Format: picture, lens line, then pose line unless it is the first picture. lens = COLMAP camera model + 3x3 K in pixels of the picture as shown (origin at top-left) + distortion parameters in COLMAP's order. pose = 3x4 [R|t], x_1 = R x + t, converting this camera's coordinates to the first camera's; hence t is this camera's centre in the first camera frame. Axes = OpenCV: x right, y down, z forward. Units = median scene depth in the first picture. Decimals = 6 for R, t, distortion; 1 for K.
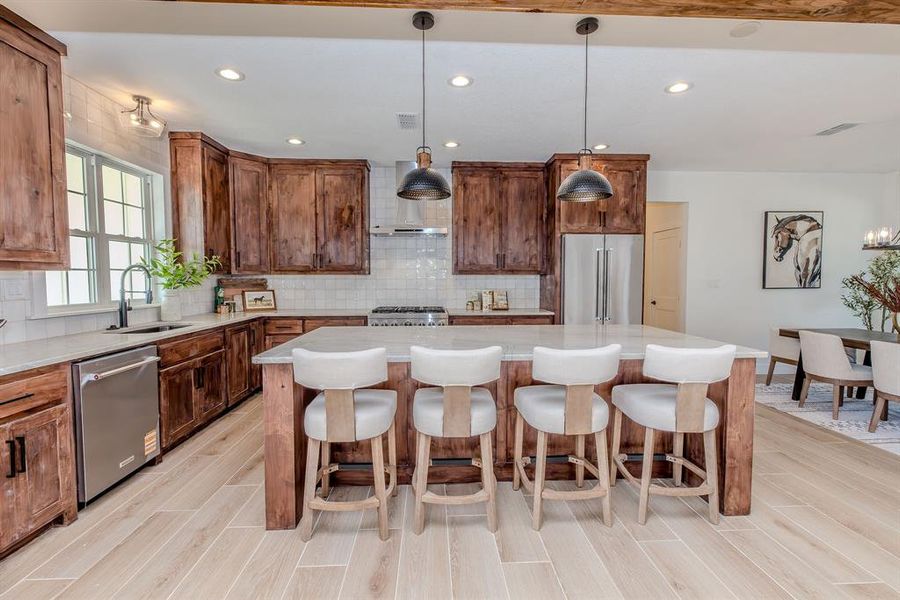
lens RADIAL K [[394.4, 0, 448.7], [0, 394.4, 297.3], [0, 0, 1]] dist [-0.001640, 0.000007]
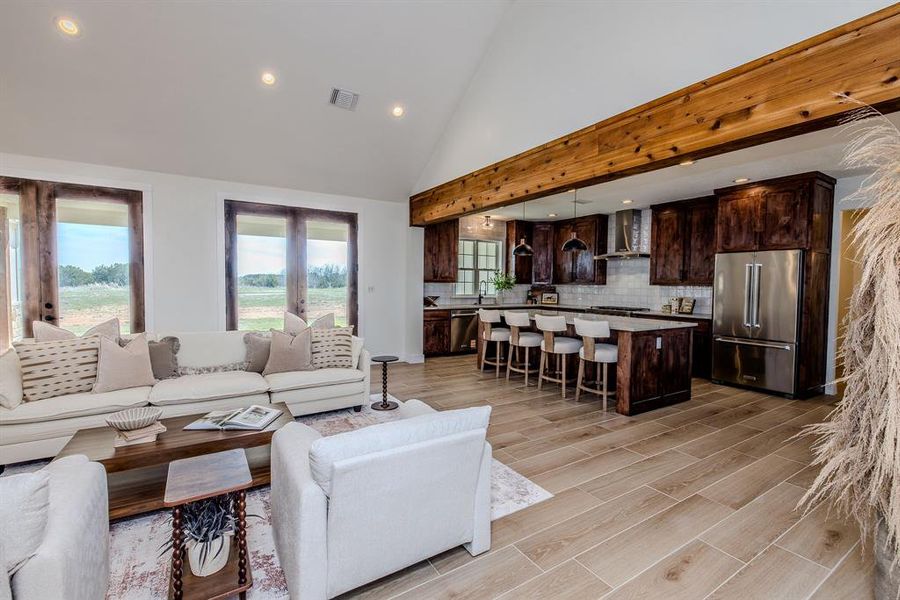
lens RADIAL K [[394.4, 0, 448.7], [0, 394.4, 297.3], [0, 0, 1]] dist [-0.001640, 0.000007]
pose [[0.492668, 0.036451, -0.869454, 1.308630], [-0.054640, 0.998447, 0.010897, 0.011954], [0.868500, 0.042138, 0.493894, -0.457315]]
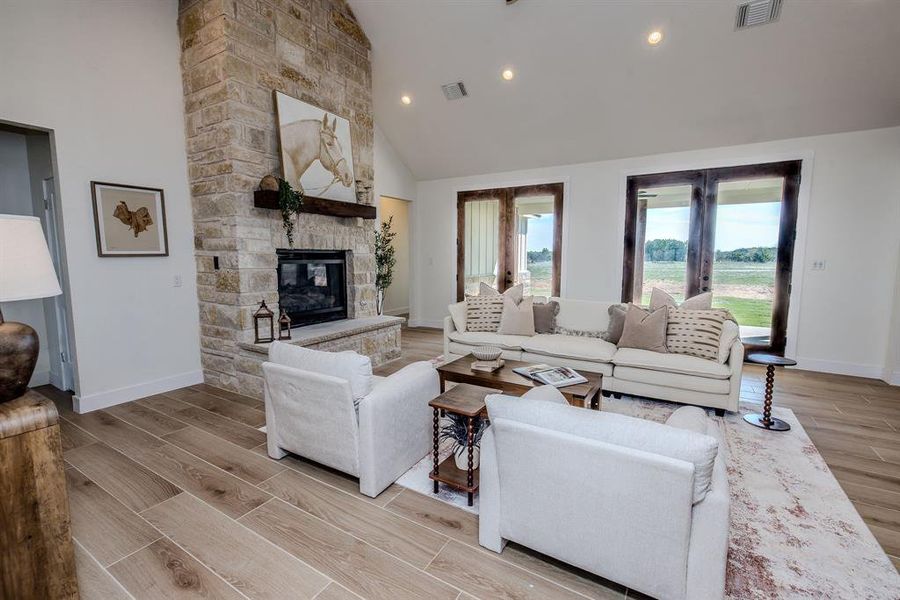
lens RADIAL K [[395.6, 0, 450.8], [0, 395.6, 297.0], [0, 0, 1]] dist [0.010768, -0.000013]
pose [[-0.549034, 0.087039, -0.831256, 1.296261], [-0.045487, 0.989977, 0.133702, -0.006386], [0.834561, 0.111218, -0.539572, -0.096245]]
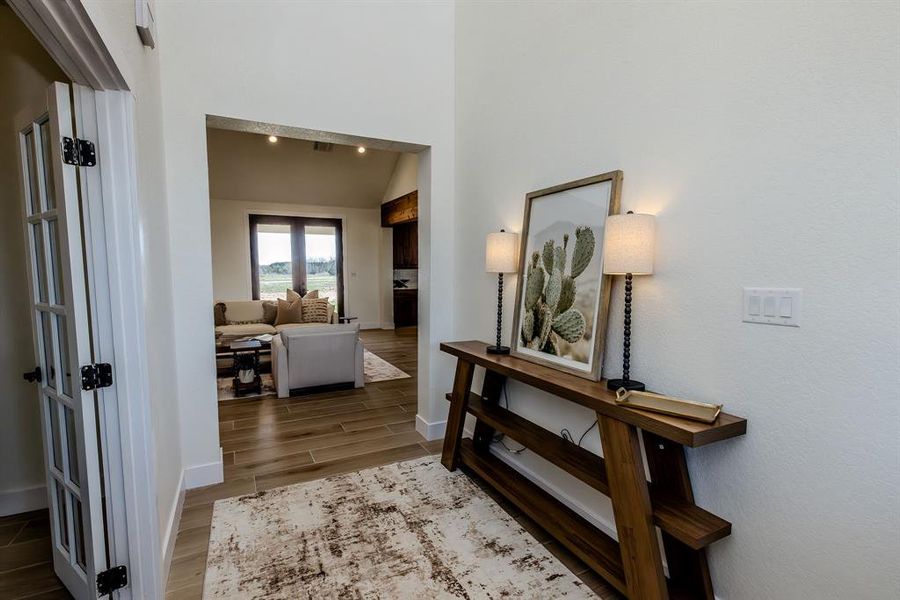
lens RADIAL K [[419.2, 0, 436.7], [0, 419.2, 308.6], [0, 0, 1]] dist [-0.000963, 0.000004]
pose [[0.399402, 0.086697, -0.912668, 2.346623], [-0.047628, 0.996136, 0.073782, 0.008120], [0.915538, 0.014000, 0.401988, -0.443529]]
